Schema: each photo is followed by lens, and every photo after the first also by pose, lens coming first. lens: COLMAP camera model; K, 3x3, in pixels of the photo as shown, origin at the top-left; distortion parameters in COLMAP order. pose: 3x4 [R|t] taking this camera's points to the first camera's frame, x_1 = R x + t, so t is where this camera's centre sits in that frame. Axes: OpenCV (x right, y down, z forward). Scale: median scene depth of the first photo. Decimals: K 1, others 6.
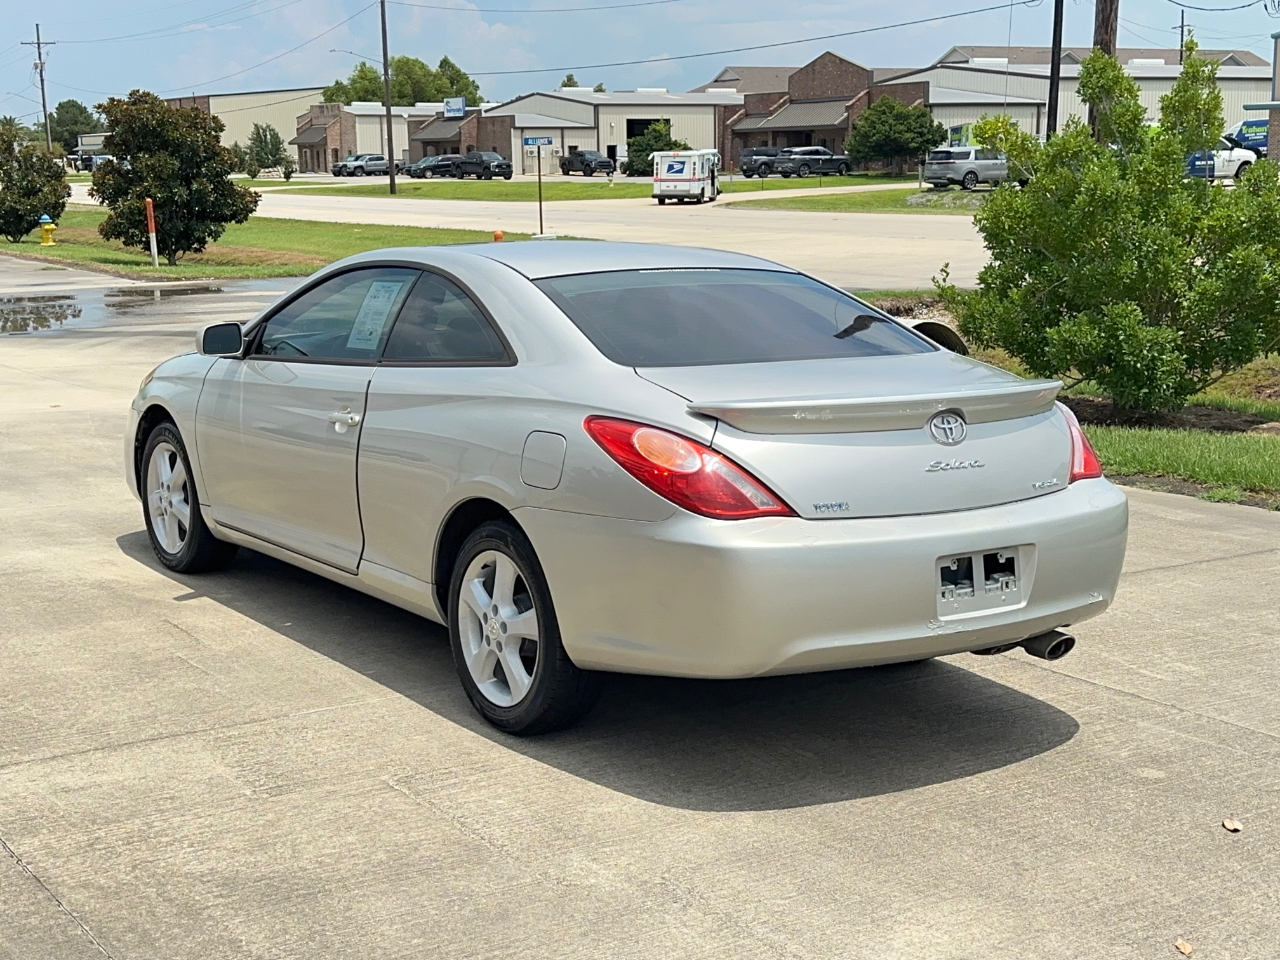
lens RADIAL K [[1767.1, 0, 630.4], [0, 1767.1, 482.8], [0, 0, 1]] dist [0.215950, -0.491945]
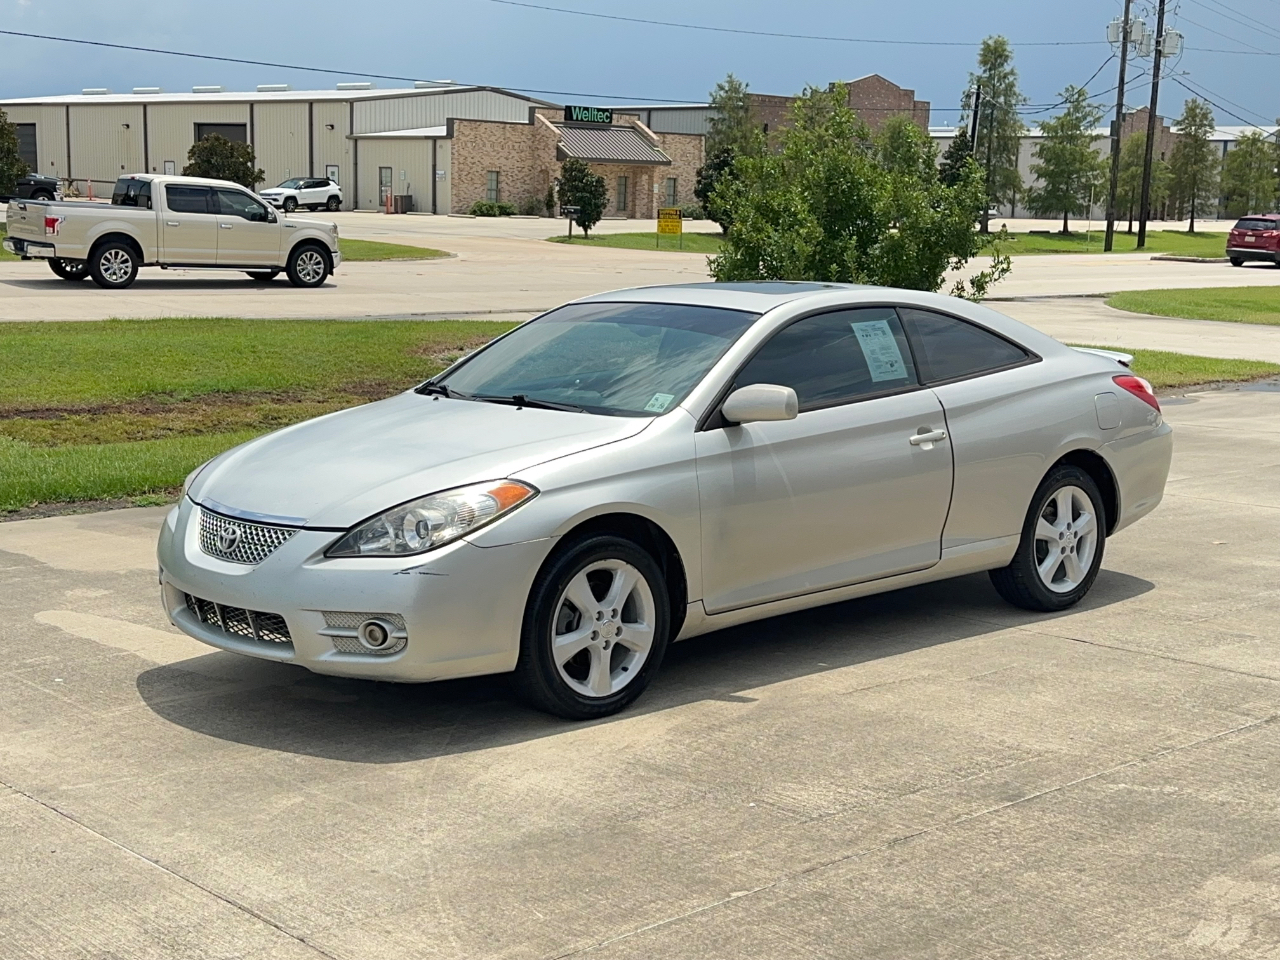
lens RADIAL K [[1789.1, 0, 628.4], [0, 1789.1, 478.7], [0, 0, 1]] dist [0.187158, -0.348590]
pose [[-0.131516, -0.147362, 0.980300, -0.611696], [0.153423, 0.973948, 0.166991, -0.111709], [-0.979370, 0.172363, -0.105481, 0.624996]]
